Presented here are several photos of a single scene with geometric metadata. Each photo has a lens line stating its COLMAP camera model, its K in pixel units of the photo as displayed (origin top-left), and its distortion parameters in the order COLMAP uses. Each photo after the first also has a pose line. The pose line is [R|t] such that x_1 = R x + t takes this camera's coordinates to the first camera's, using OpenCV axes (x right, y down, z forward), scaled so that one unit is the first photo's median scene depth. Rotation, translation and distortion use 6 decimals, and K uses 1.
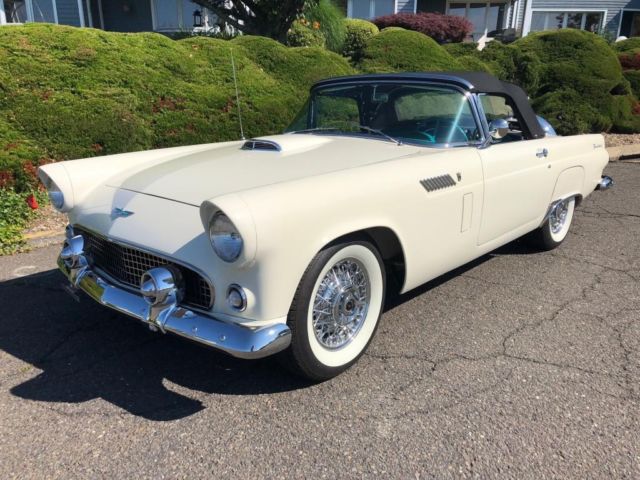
lens RADIAL K [[521.7, 0, 320.1], [0, 521.7, 234.0], [0, 0, 1]] dist [0.016827, 0.004369]
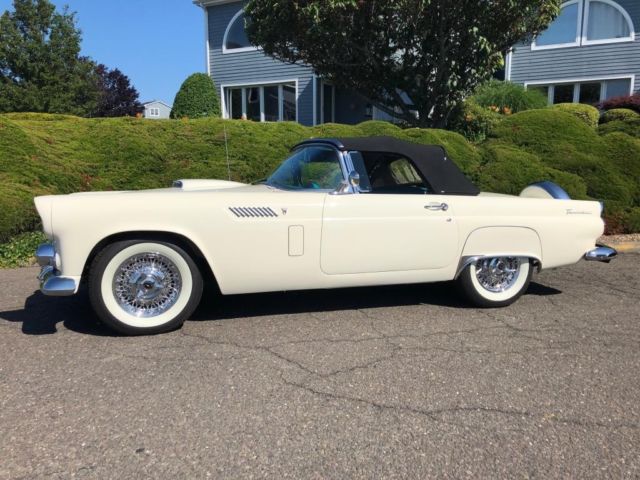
lens RADIAL K [[521.7, 0, 321.0], [0, 521.7, 231.9], [0, 0, 1]] dist [0.016827, 0.004369]
pose [[0.877108, 0.061947, -0.476282, 0.720065], [-0.140891, 0.981207, -0.131842, 0.072456], [0.459164, 0.182743, 0.869352, -0.040717]]
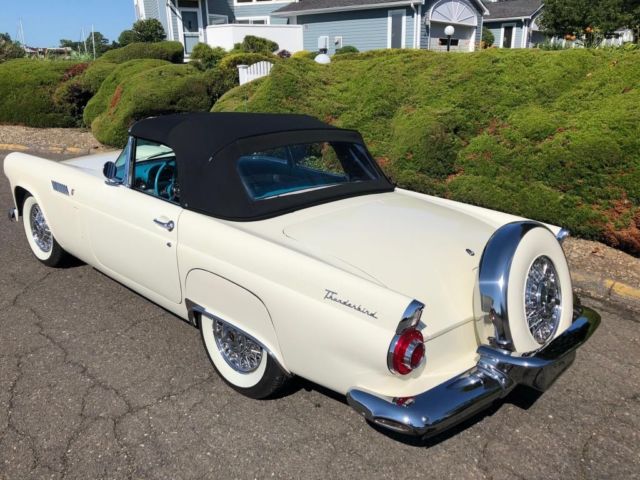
lens RADIAL K [[521.7, 0, 325.5], [0, 521.7, 235.3], [0, 0, 1]] dist [0.016827, 0.004369]
pose [[0.004249, 0.300347, -0.953821, 1.188928], [-0.291068, 0.912901, 0.286165, -0.437329], [0.956693, 0.276411, 0.091300, 1.153275]]
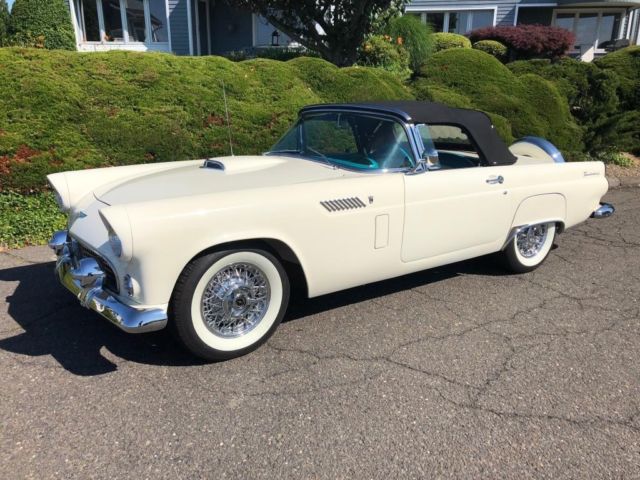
lens RADIAL K [[521.7, 0, 319.6], [0, 521.7, 233.8], [0, 0, 1]] dist [0.016827, 0.004369]
pose [[0.977157, 0.063687, -0.202750, 0.294122], [-0.067072, 0.997699, -0.009862, -0.012286], [0.201655, 0.023235, 0.979181, -0.094197]]
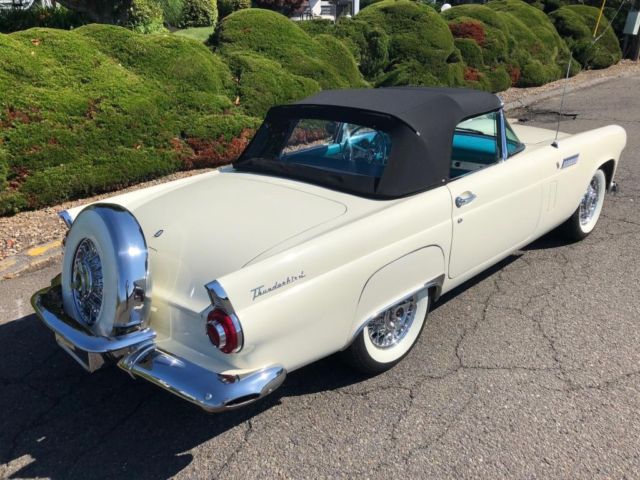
lens RADIAL K [[521.7, 0, 318.7], [0, 521.7, 243.7], [0, 0, 1]] dist [0.016827, 0.004369]
pose [[0.953325, -0.140073, 0.267491, -0.139937], [0.116064, 0.987820, 0.103634, -0.124825], [-0.278749, -0.067751, 0.957971, 0.025012]]
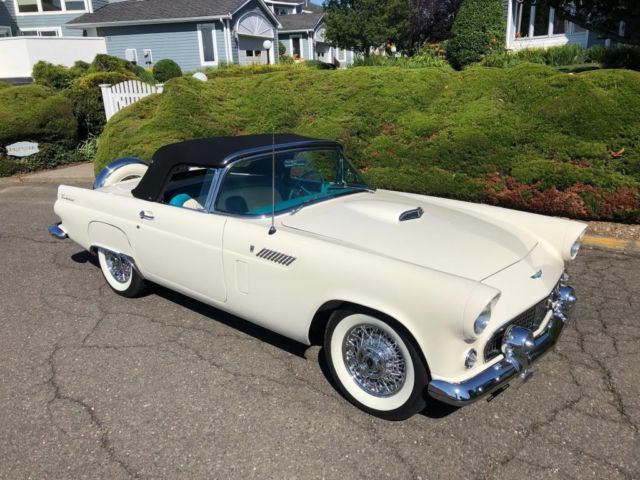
lens RADIAL K [[521.7, 0, 320.6], [0, 521.7, 235.9], [0, 0, 1]] dist [0.016827, 0.004369]
pose [[0.396504, 0.260909, -0.880177, 1.408070], [-0.239294, 0.954993, 0.175289, -0.320527], [0.886297, 0.141118, 0.441093, 0.582199]]
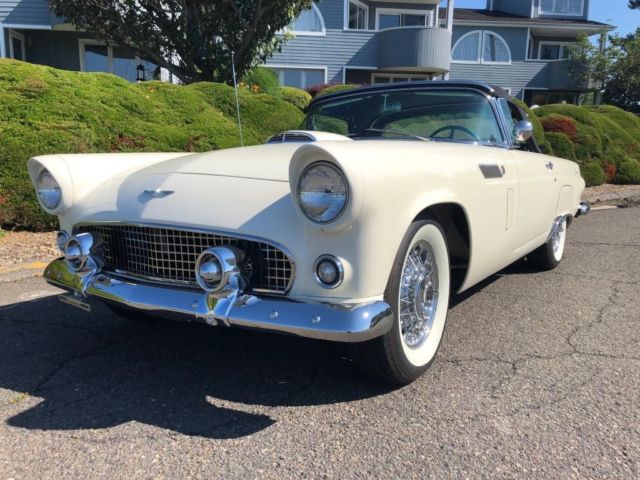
lens RADIAL K [[521.7, 0, 319.1], [0, 521.7, 239.8], [0, 0, 1]] dist [0.016827, 0.004369]
pose [[0.989210, -0.019192, 0.145243, -0.155428], [0.037437, 0.991582, -0.123949, 0.092497], [-0.141641, 0.128049, 0.981601, 0.098673]]
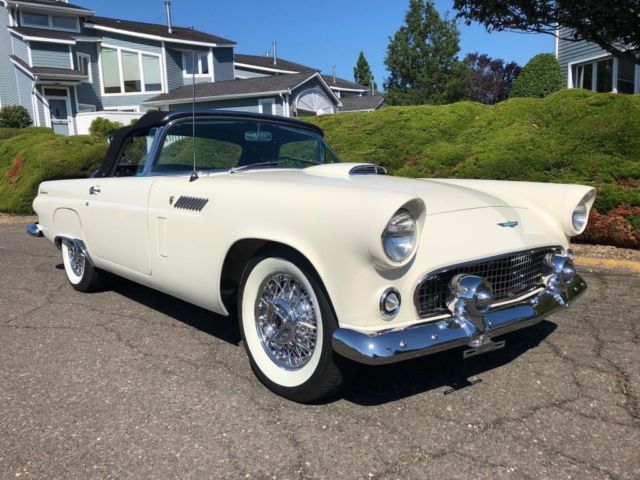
lens RADIAL K [[521.7, 0, 317.7], [0, 521.7, 237.3], [0, 0, 1]] dist [0.016827, 0.004369]
pose [[0.266764, 0.125439, -0.955564, 1.376034], [-0.255144, 0.965309, 0.055490, -0.161431], [0.929375, 0.229004, 0.289514, 0.861439]]
